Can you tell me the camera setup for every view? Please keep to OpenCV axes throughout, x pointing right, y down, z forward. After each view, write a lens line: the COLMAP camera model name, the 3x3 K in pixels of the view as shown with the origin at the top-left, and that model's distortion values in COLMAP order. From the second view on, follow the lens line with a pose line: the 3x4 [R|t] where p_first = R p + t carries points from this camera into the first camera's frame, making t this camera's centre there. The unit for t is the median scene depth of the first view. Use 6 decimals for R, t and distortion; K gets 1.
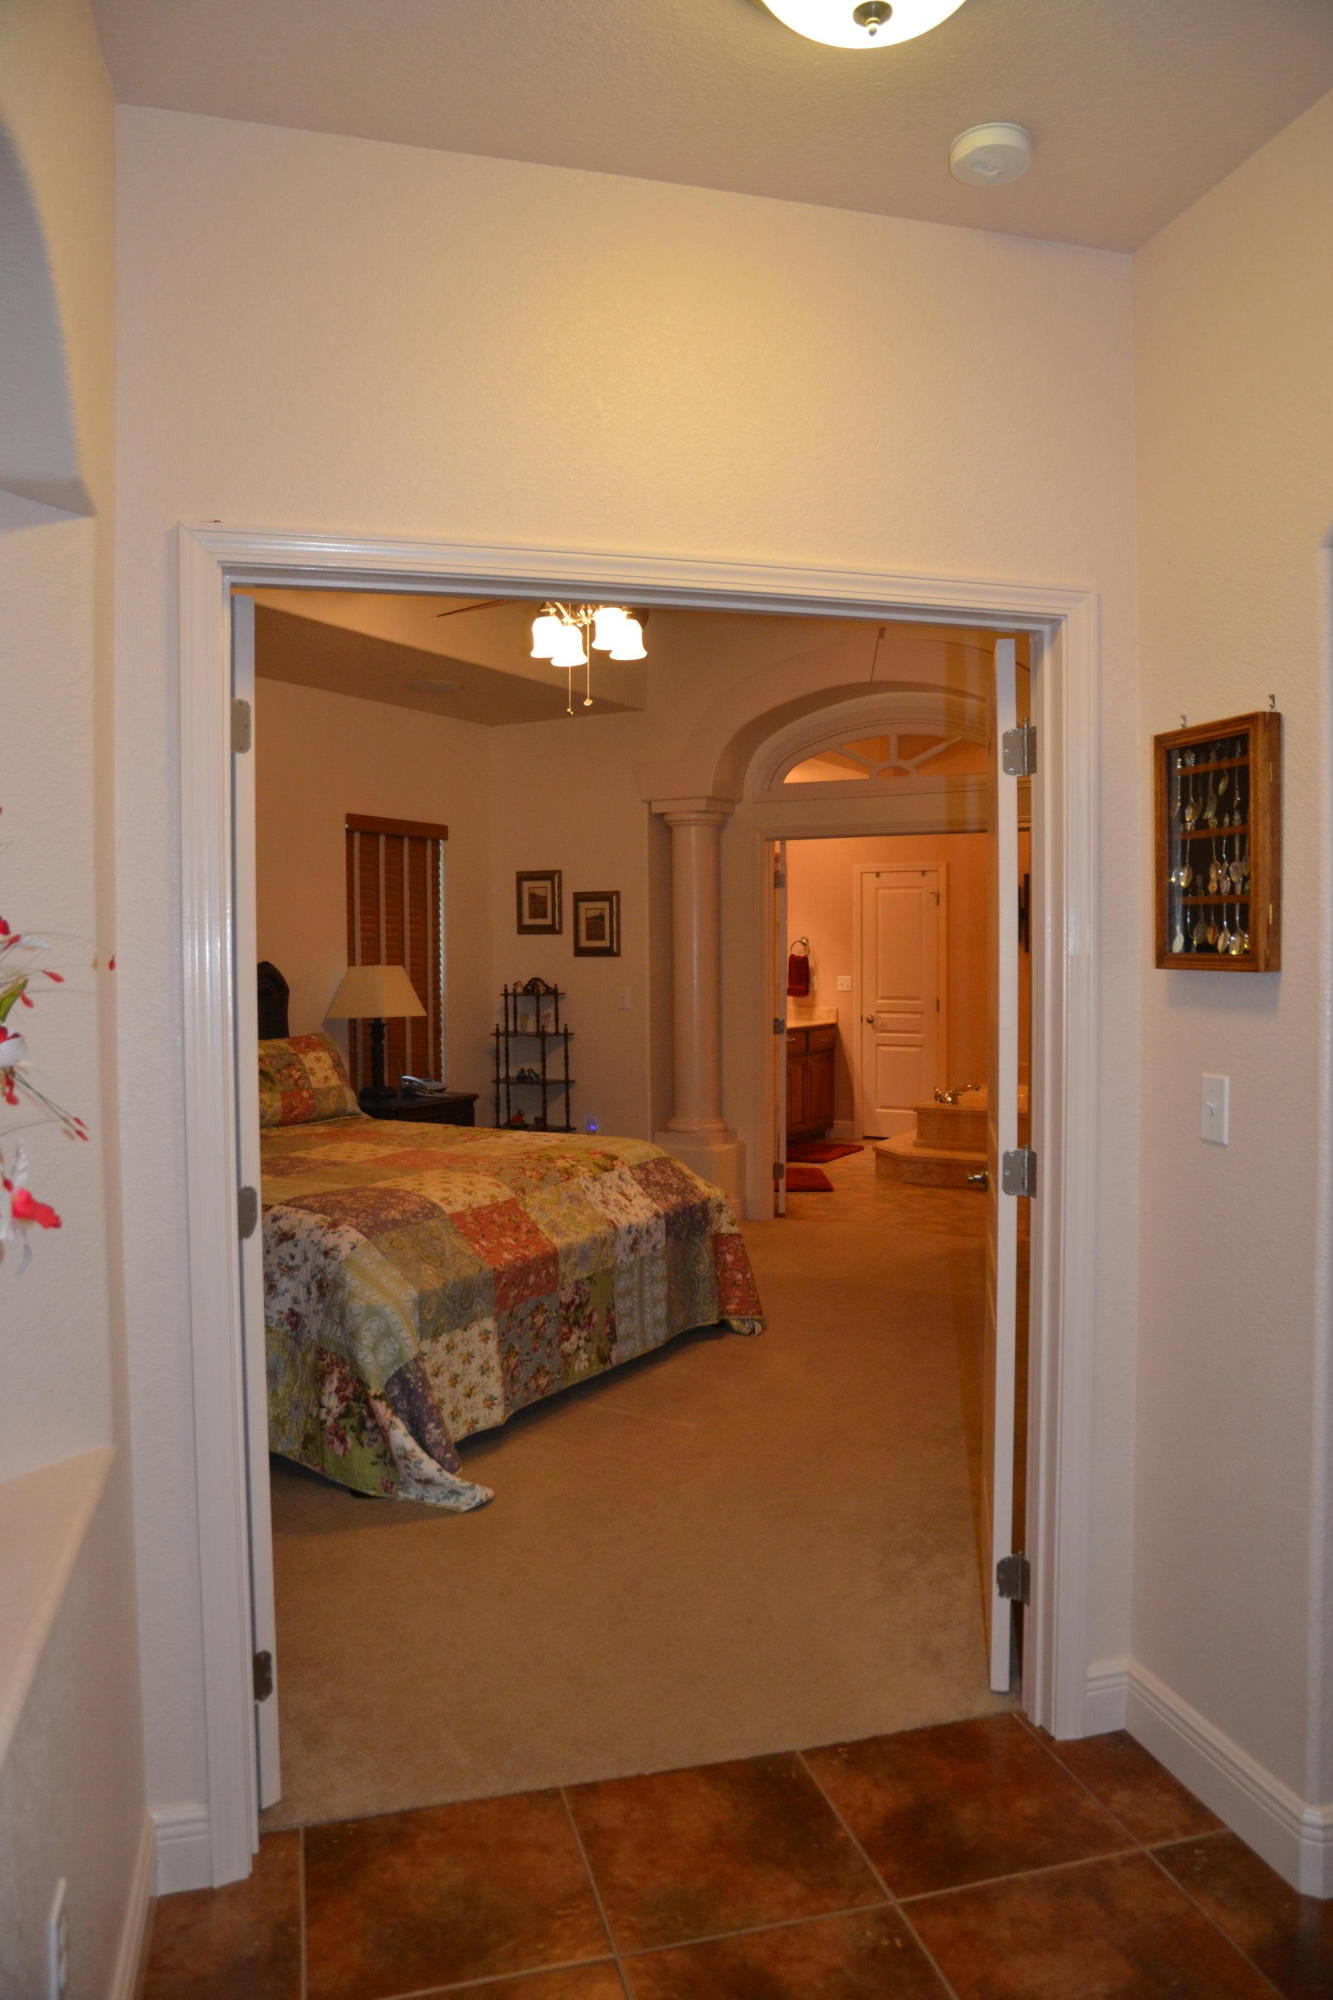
lens RADIAL K [[1384.3, 0, 666.5], [0, 1384.3, 1000.0], [0, 0, 1]] dist [-0.125850, 0.073708]
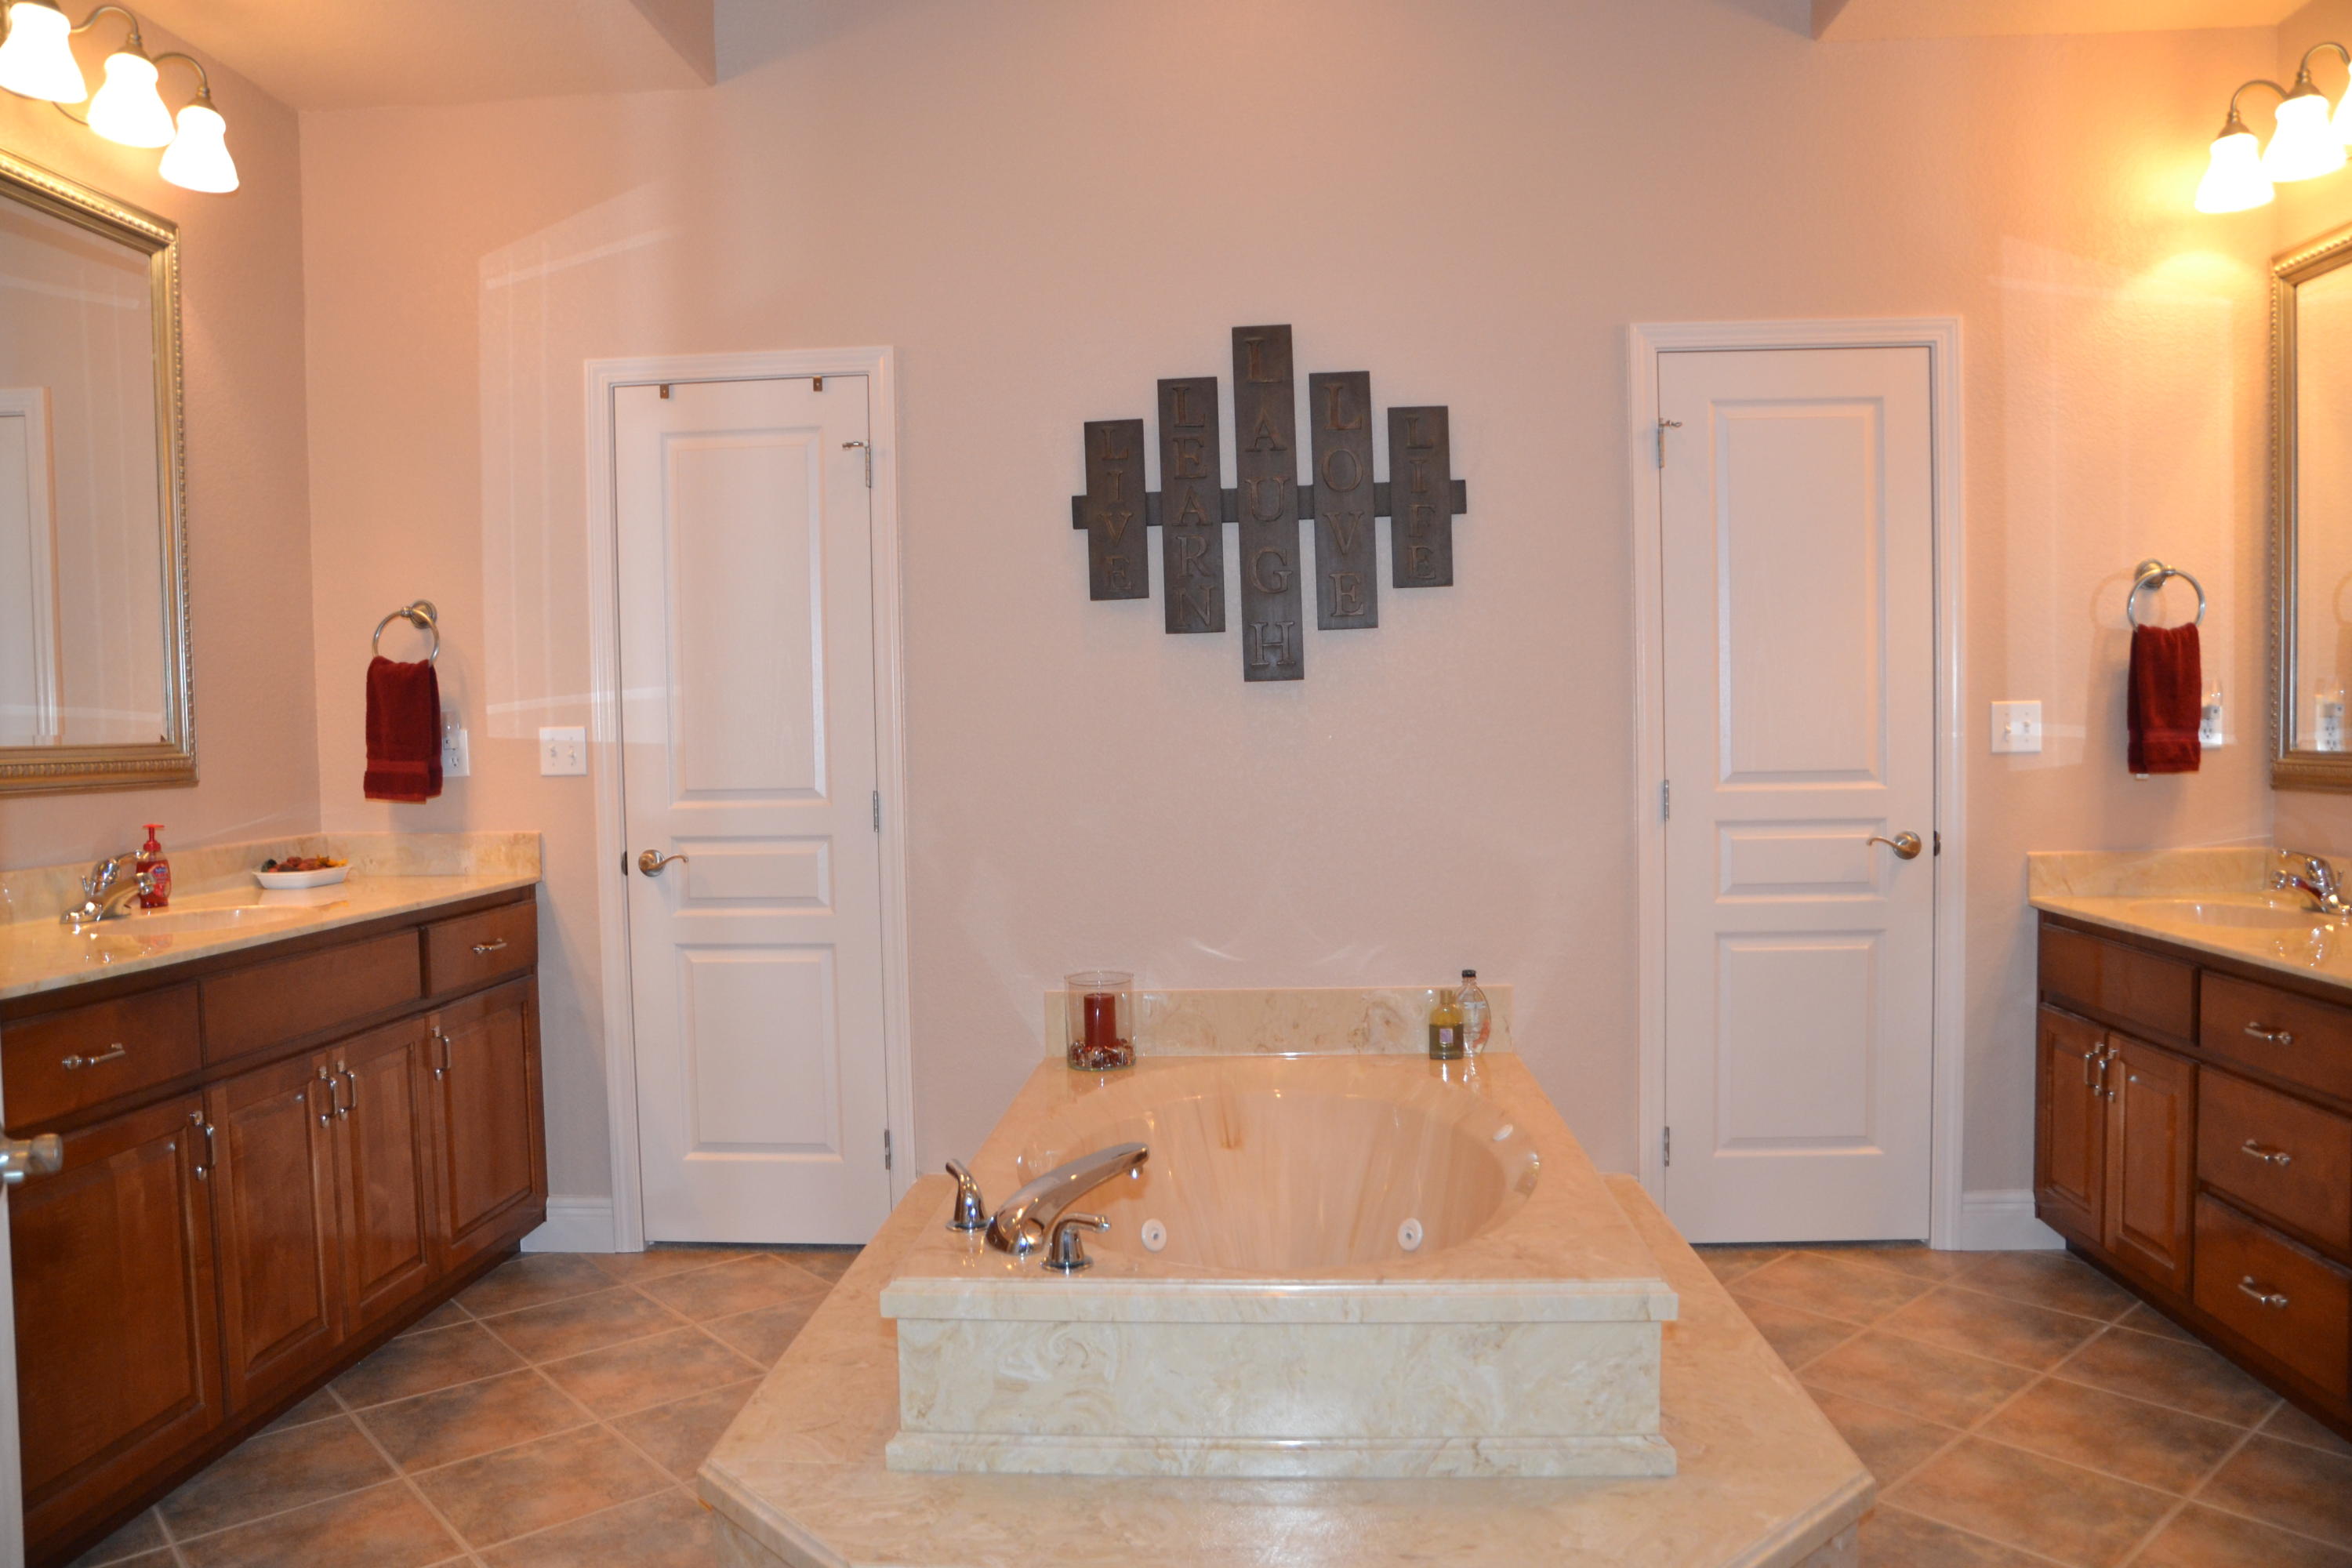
lens RADIAL K [[1627.9, 0, 1176.0], [0, 1627.9, 784.0], [0, 0, 1]] dist [-0.125850, 0.073708]
pose [[0.890010, -0.031237, 0.454870, 0.087997], [0.035383, 0.999374, -0.000602, 0.000698], [-0.454567, 0.016630, 0.890557, 0.619248]]
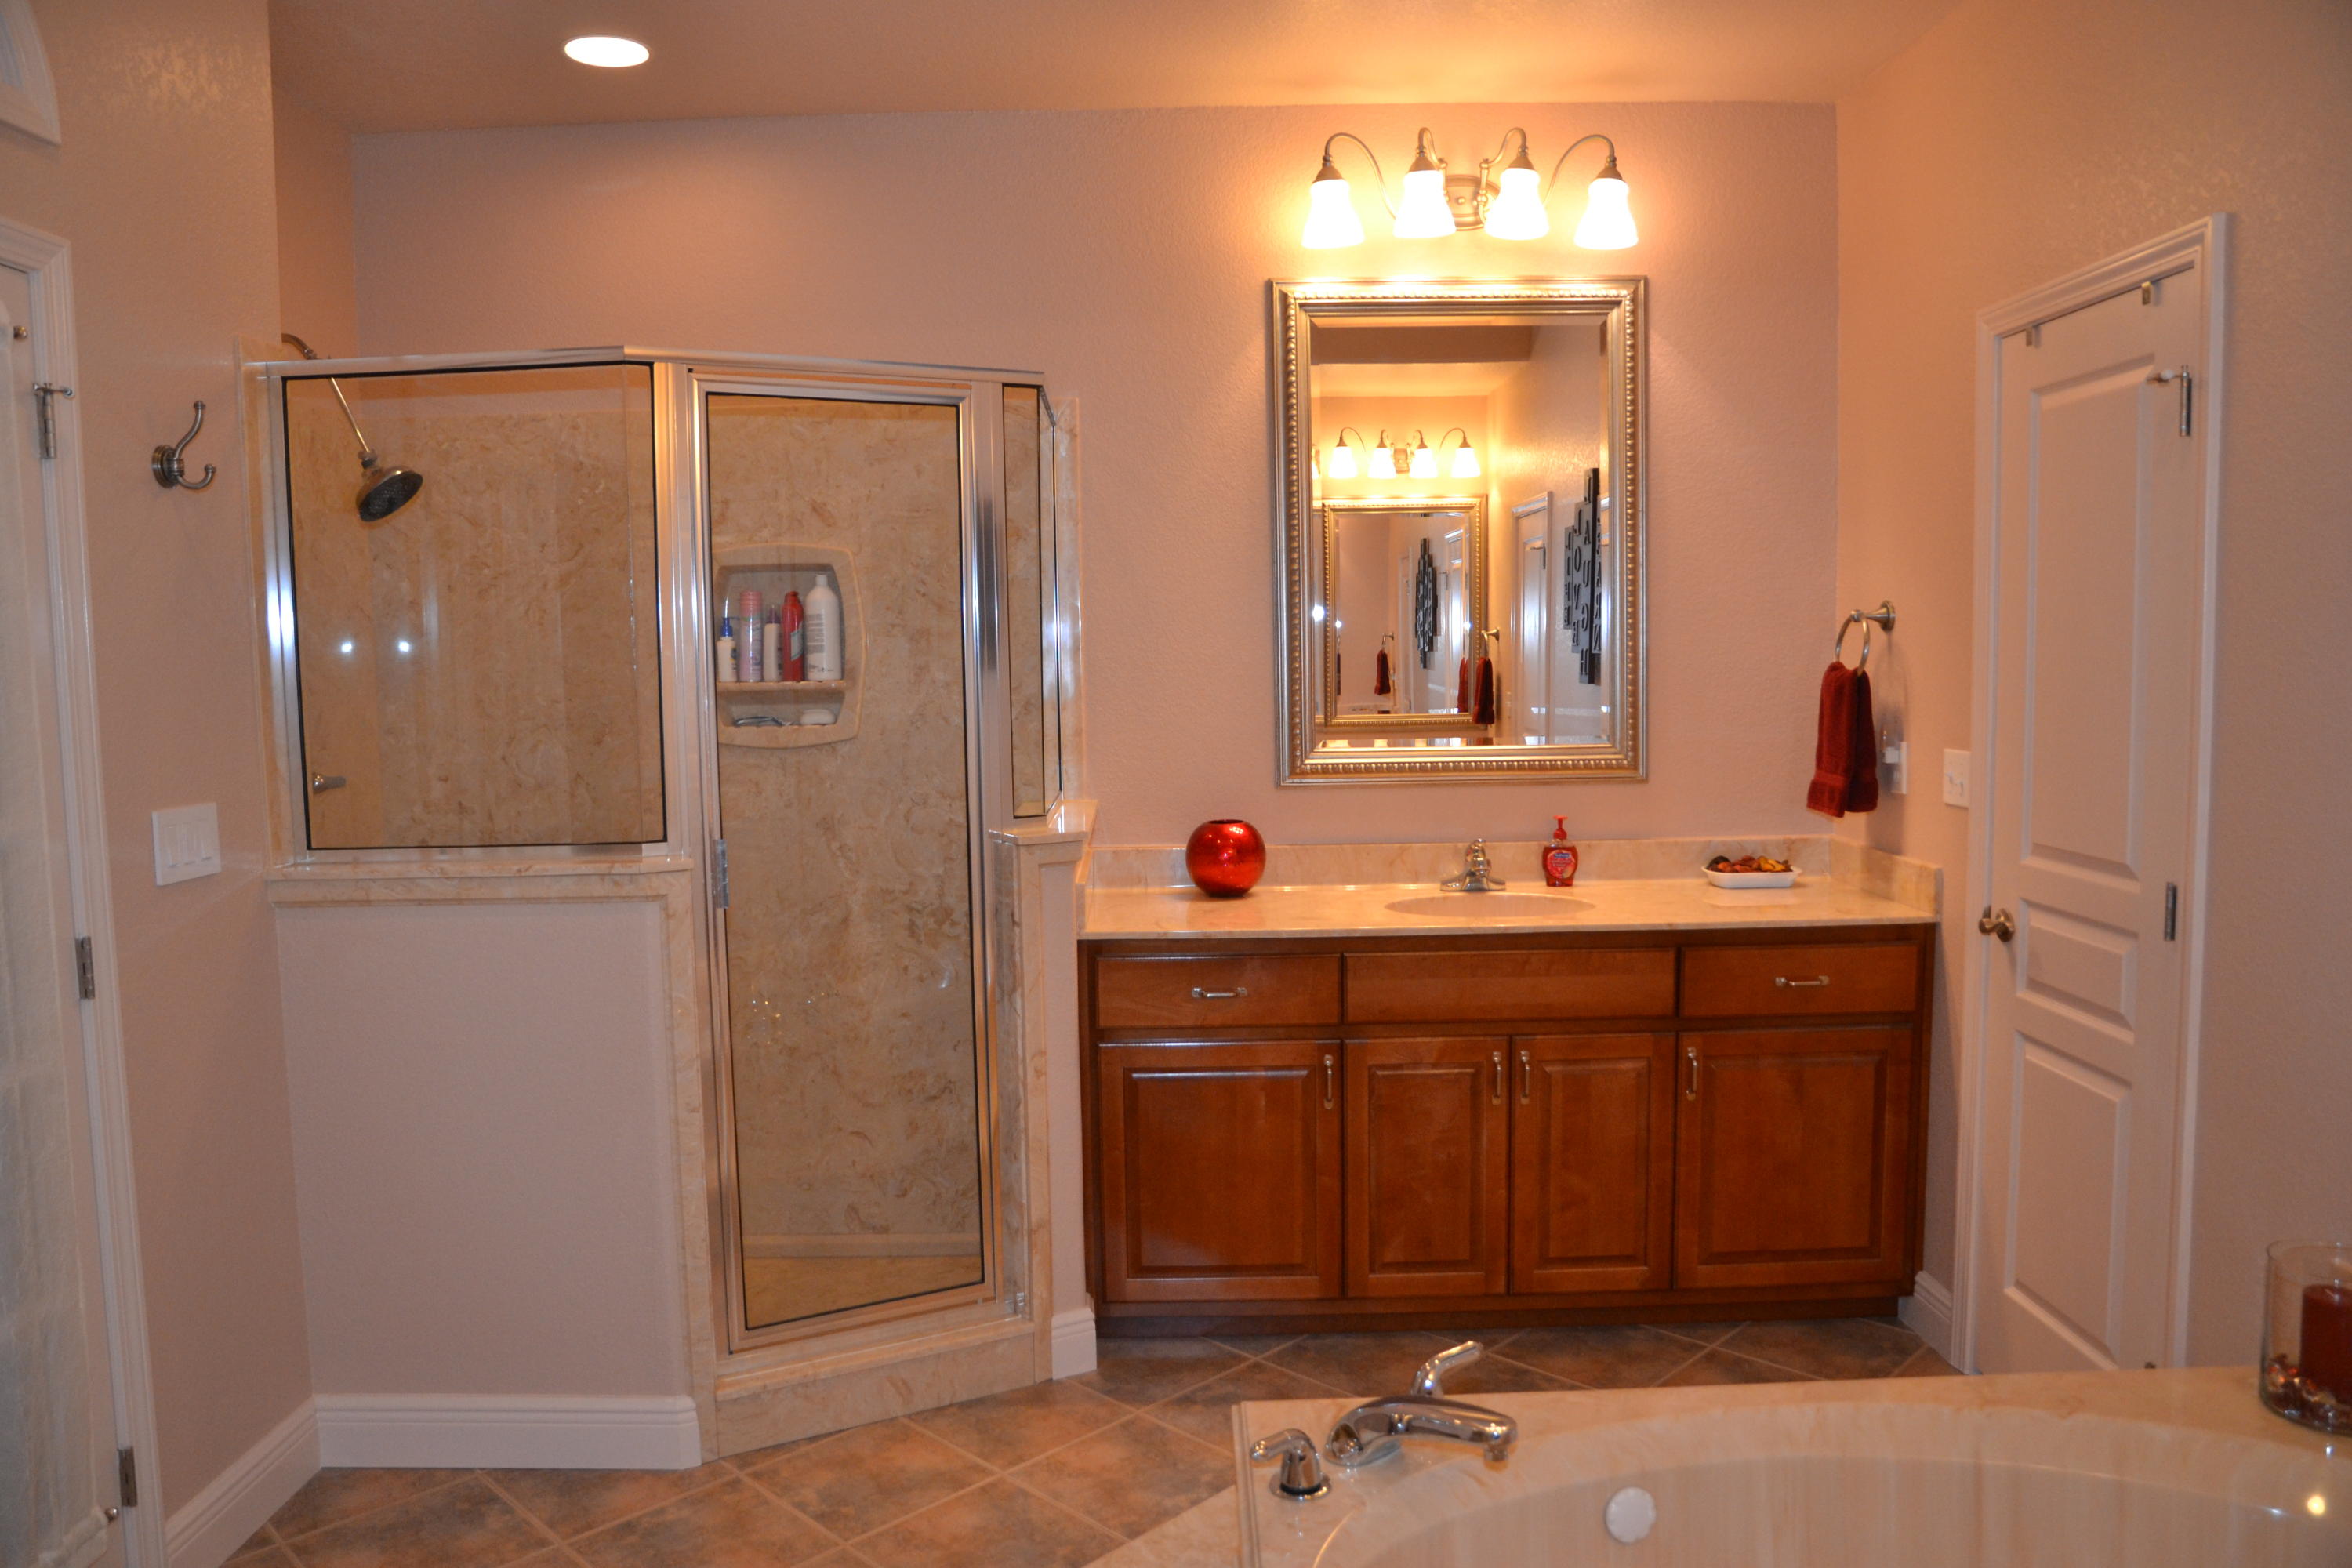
lens RADIAL K [[1627.9, 0, 1176.0], [0, 1627.9, 784.0], [0, 0, 1]] dist [-0.125850, 0.073708]
pose [[0.513894, 0.062665, -0.855562, 0.308352], [-0.021757, 0.997960, 0.060027, -0.025079], [0.857578, -0.012233, 0.514209, 0.712589]]
